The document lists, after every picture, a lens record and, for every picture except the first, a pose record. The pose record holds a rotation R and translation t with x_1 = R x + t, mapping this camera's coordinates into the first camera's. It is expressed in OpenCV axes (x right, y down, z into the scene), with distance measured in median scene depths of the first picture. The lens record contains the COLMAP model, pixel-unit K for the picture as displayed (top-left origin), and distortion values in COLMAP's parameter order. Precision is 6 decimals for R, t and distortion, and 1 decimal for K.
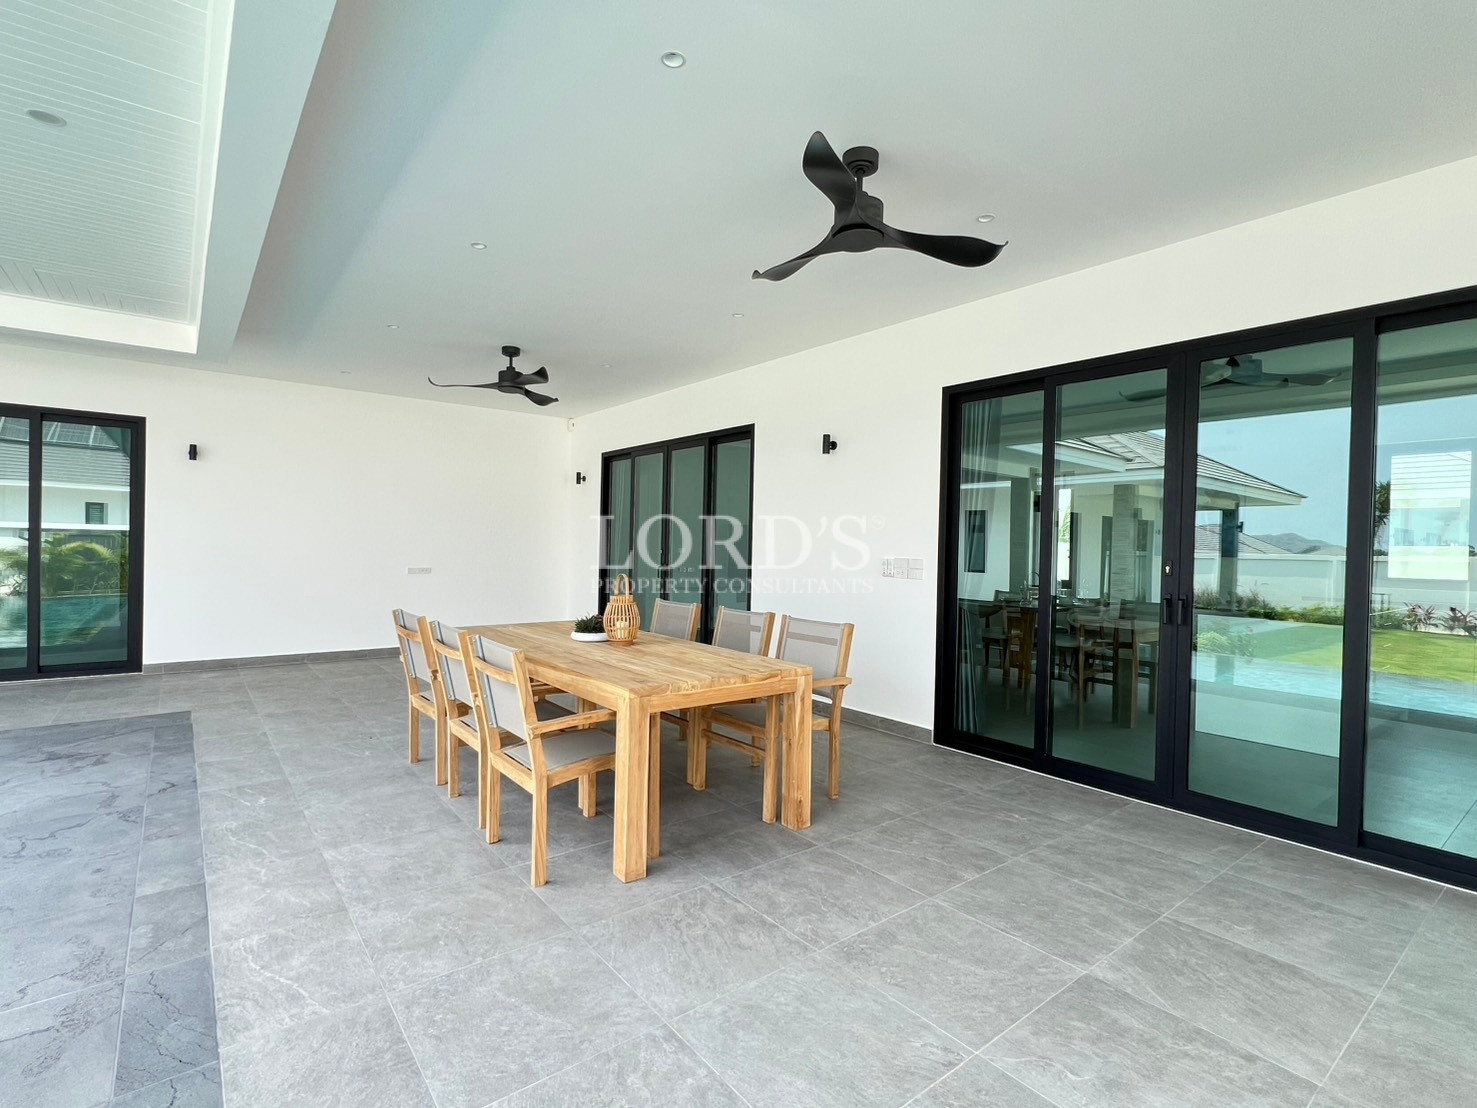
lens RADIAL K [[722.8, 0, 741.7], [0, 722.8, 551.5], [0, 0, 1]] dist [-0.005865, 0.002460]
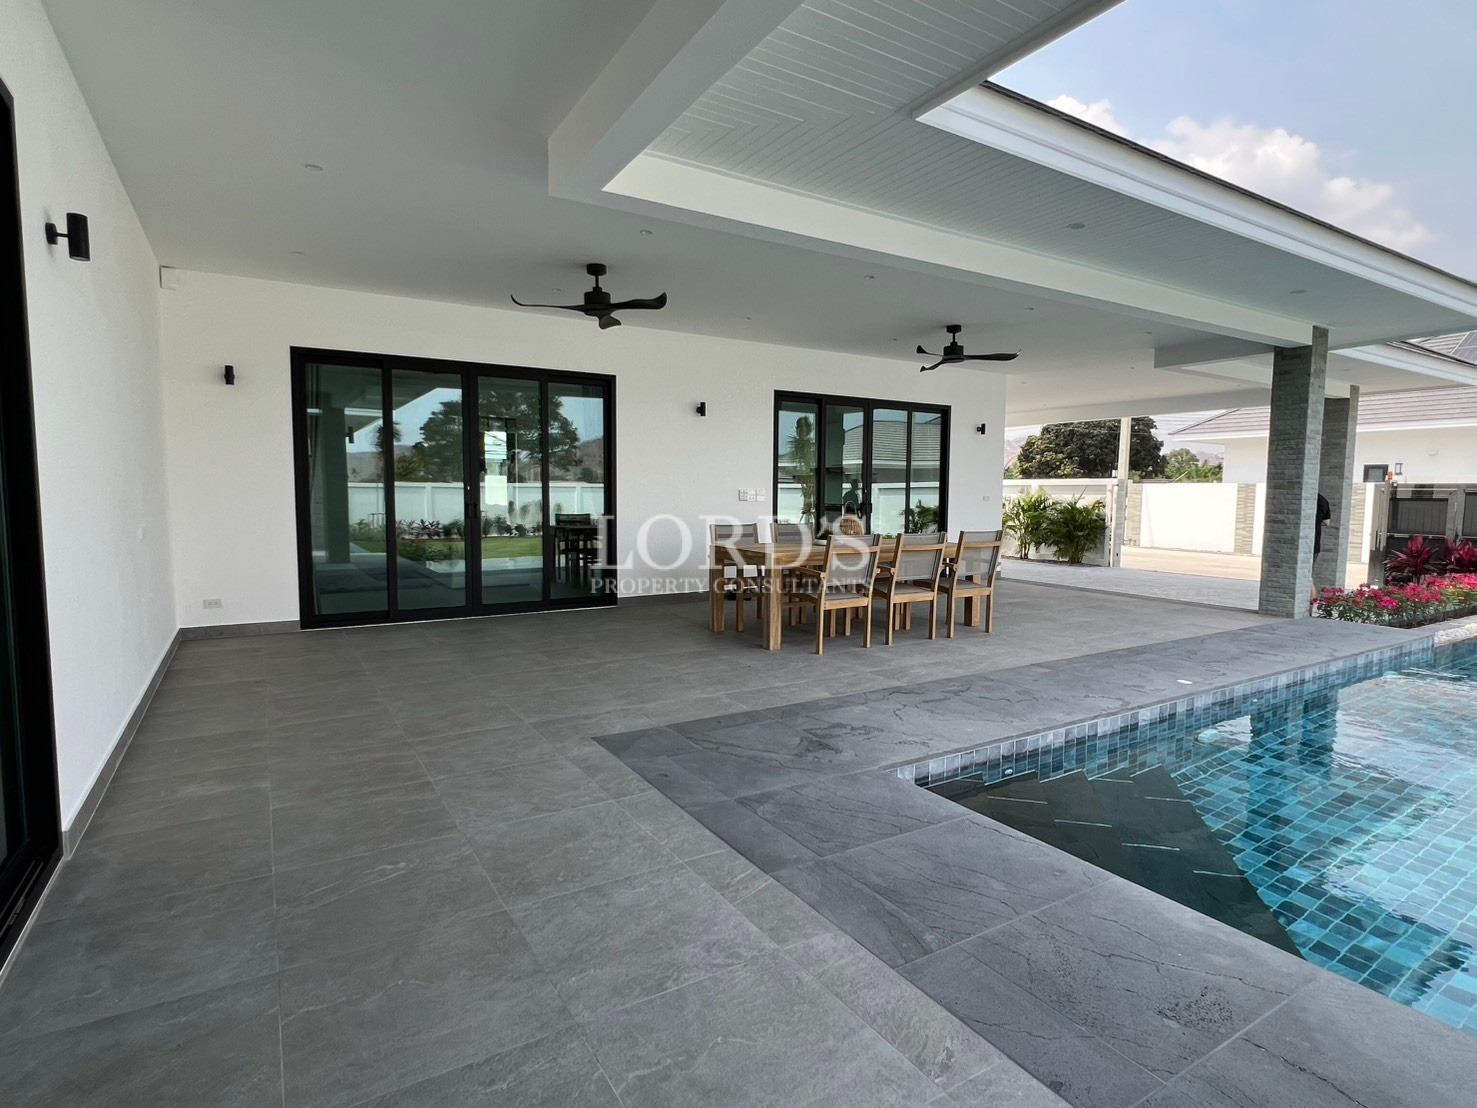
lens RADIAL K [[777.5, 0, 739.8], [0, 777.5, 552.5], [0, 0, 1]] dist [-0.004557, 0.001704]
pose [[0.111657, -0.106014, 0.988076, -2.096880], [0.001184, 0.994307, 0.106549, -0.037595], [-0.993746, -0.010727, 0.111147, 1.142213]]
